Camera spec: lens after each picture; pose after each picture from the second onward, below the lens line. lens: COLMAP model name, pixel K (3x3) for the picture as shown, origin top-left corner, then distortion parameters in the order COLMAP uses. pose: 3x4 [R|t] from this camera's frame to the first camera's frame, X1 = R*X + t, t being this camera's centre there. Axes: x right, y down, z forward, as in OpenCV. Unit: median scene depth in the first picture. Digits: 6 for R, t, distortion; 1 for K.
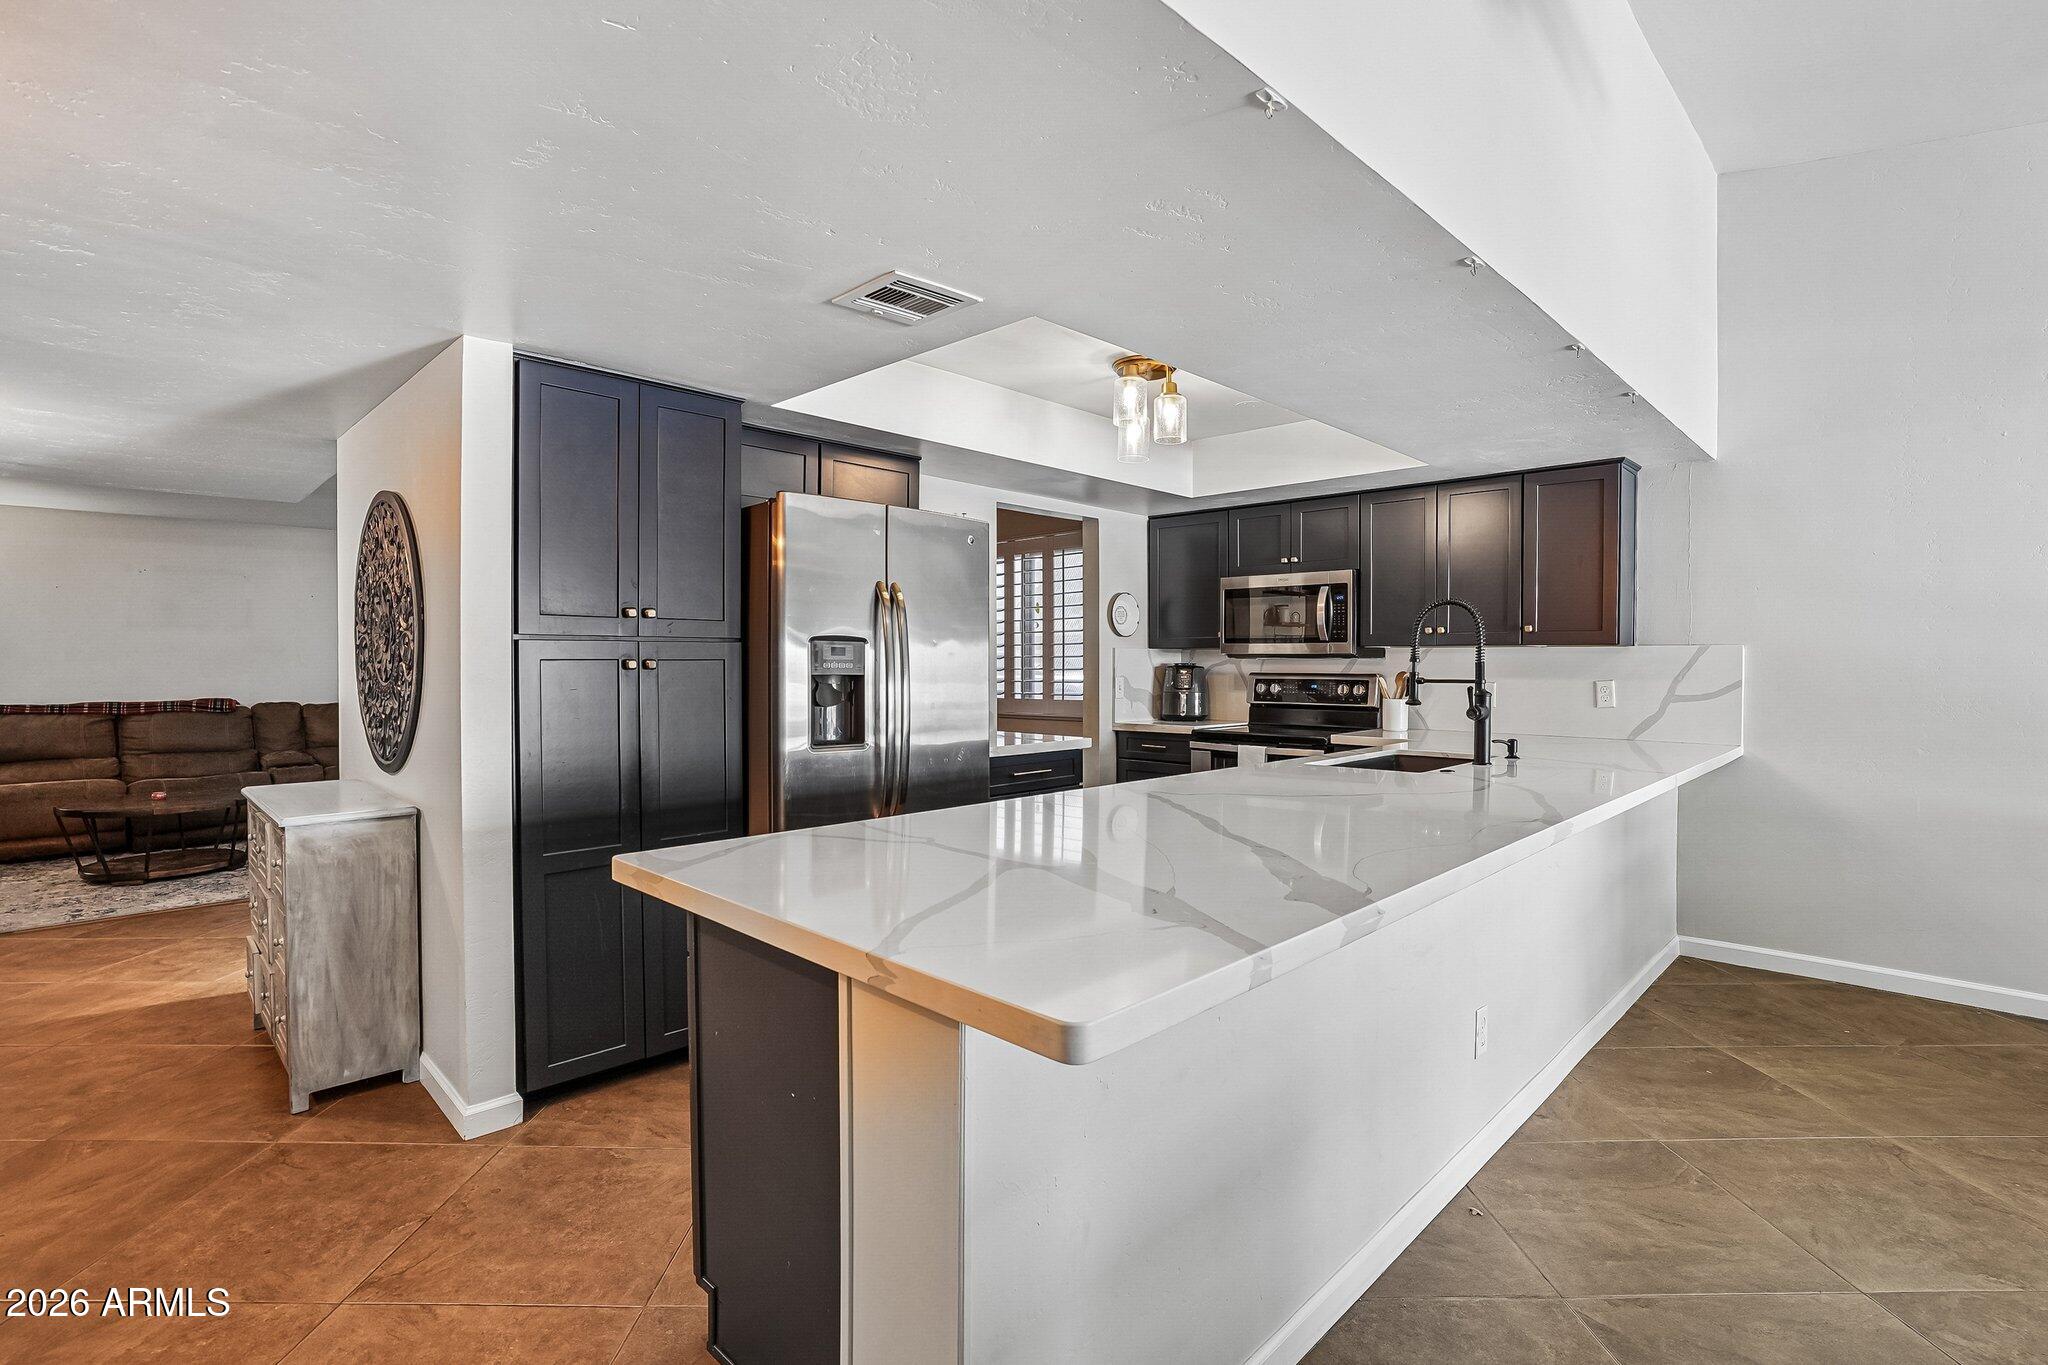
lens RADIAL K [[961.3, 0, 1016.3], [0, 961.3, 682.1], [0, 0, 1]] dist [-0.058931, 0.030235]
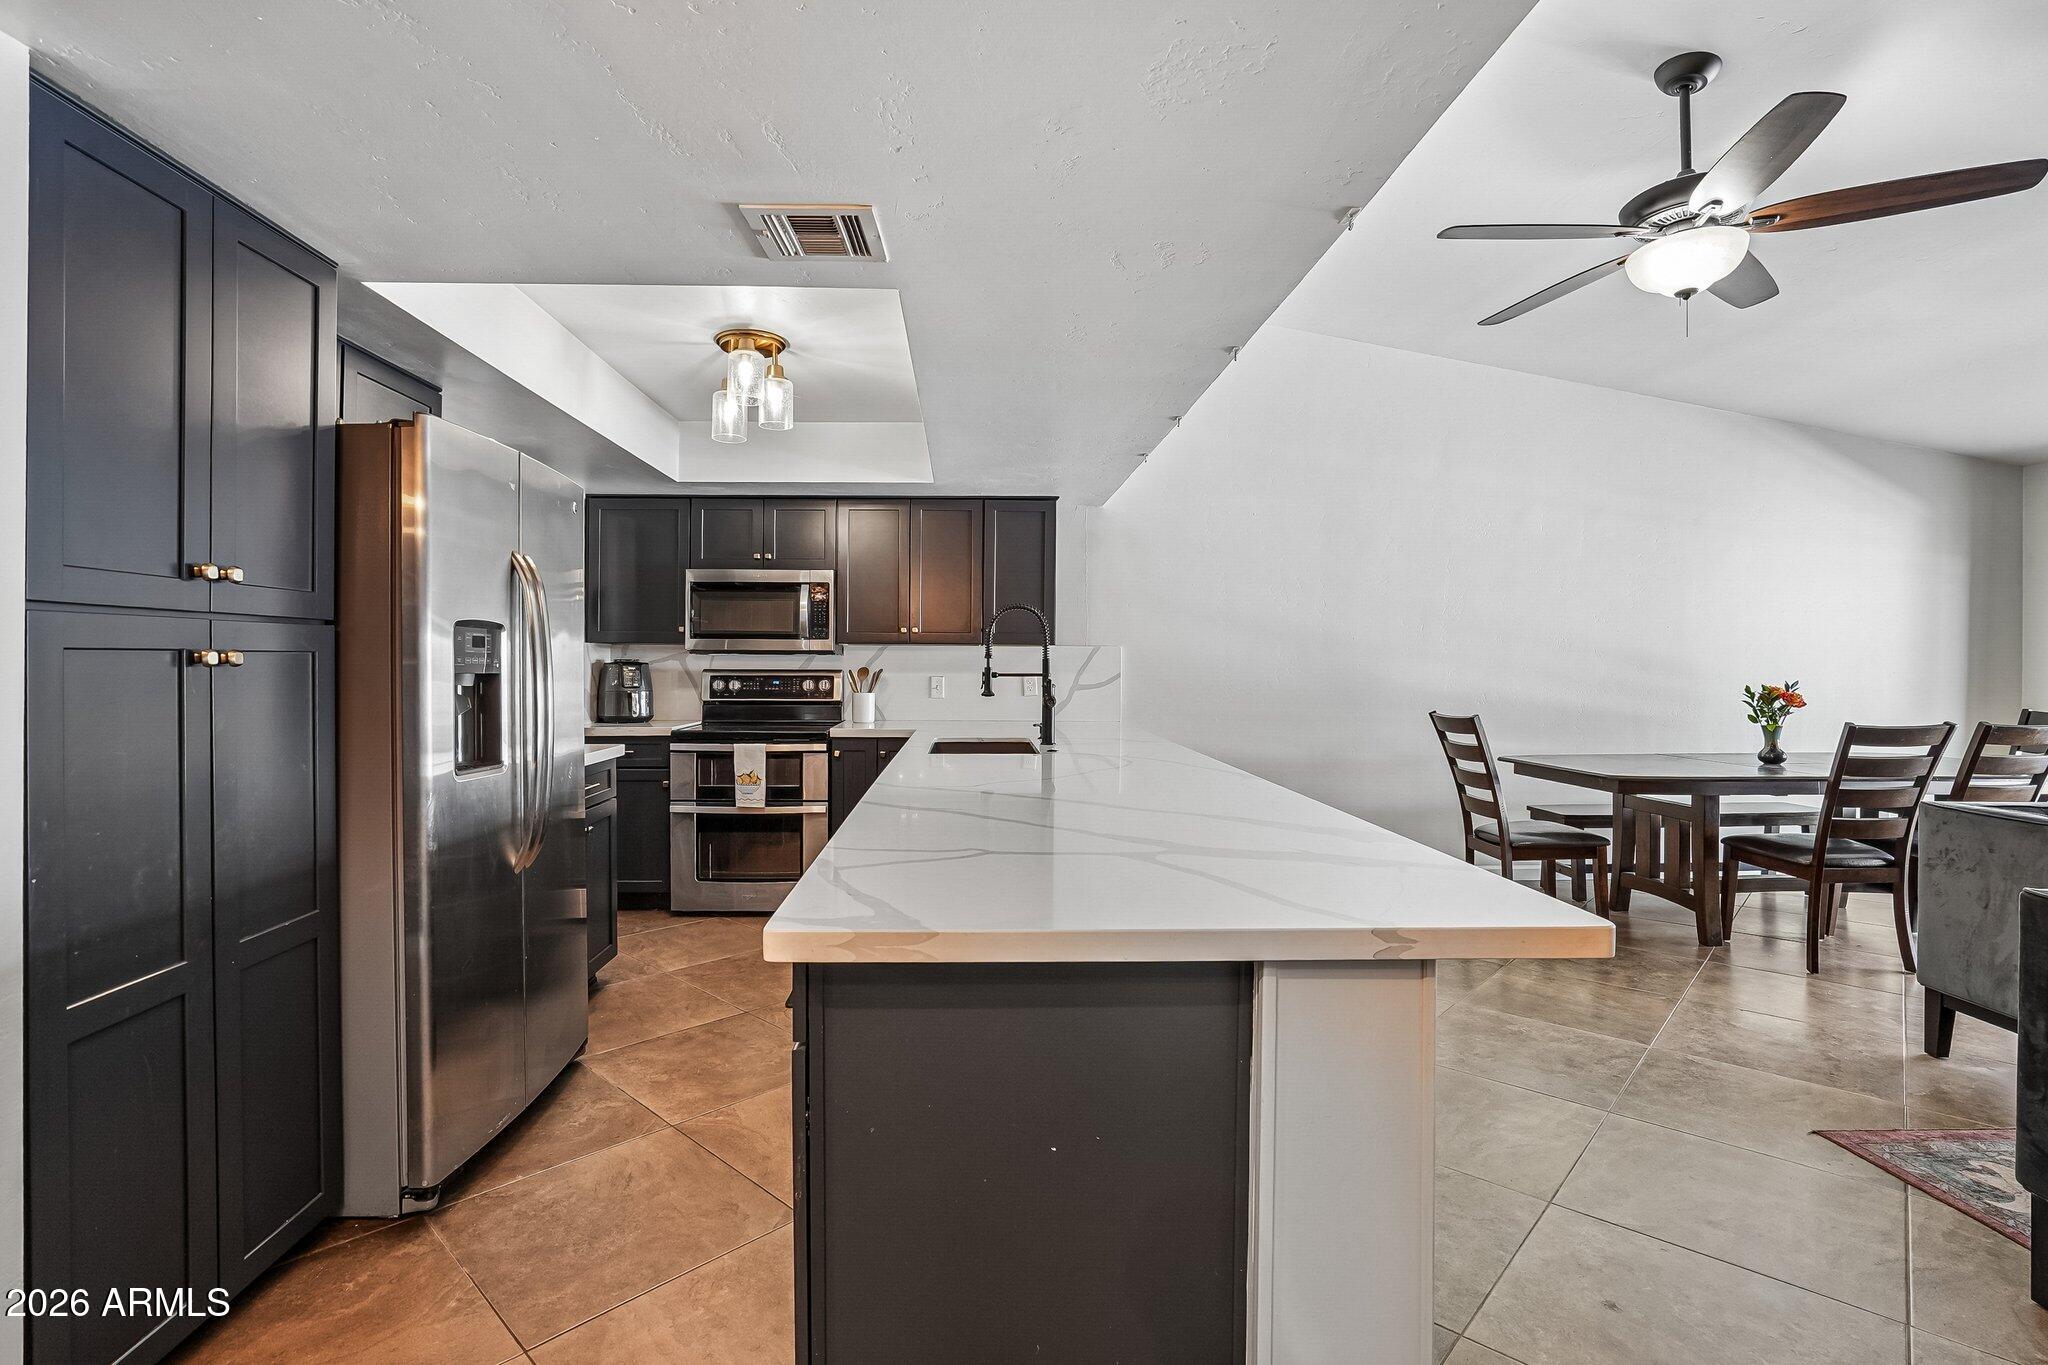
lens RADIAL K [[964.9, 0, 990.7], [0, 964.9, 667.6], [0, 0, 1]] dist [-0.034328, 0.013898]
pose [[0.694887, -0.004049, 0.719107, -0.272453], [0.012689, 0.999897, -0.006631, -0.001617], [-0.719007, 0.013733, 0.694868, 0.132428]]
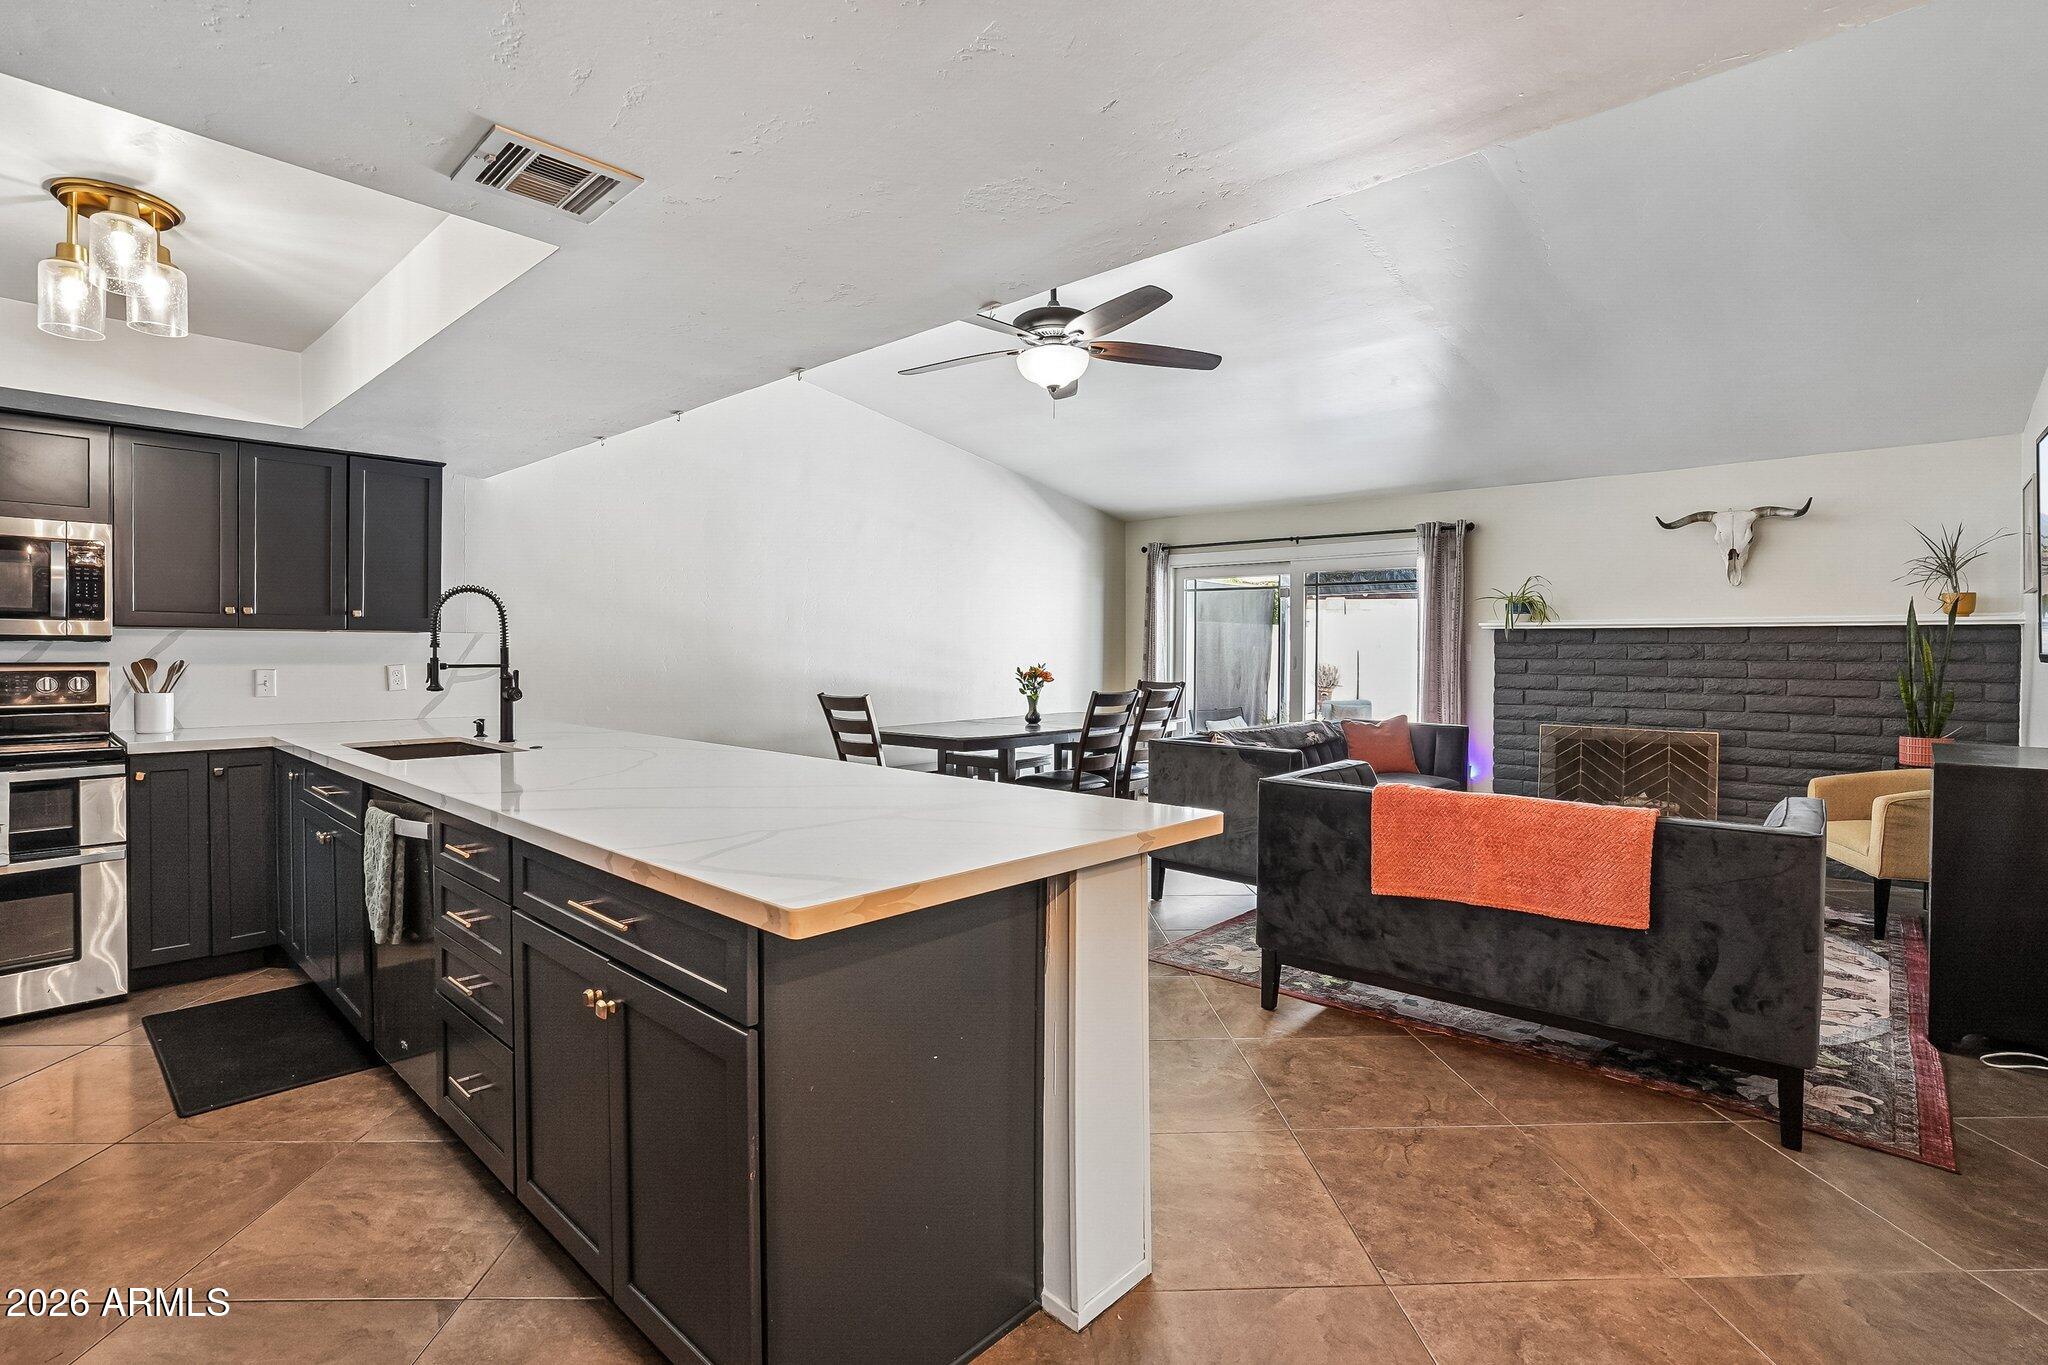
lens RADIAL K [[967.4, 0, 1011.1], [0, 967.4, 661.2], [0, 0, 1]] dist [-0.057638, 0.024414]
pose [[-0.024782, -0.012700, 0.999612, -0.386132], [0.018111, 0.999749, 0.013151, -0.005976], [-0.999529, 0.018430, -0.024546, 0.286632]]
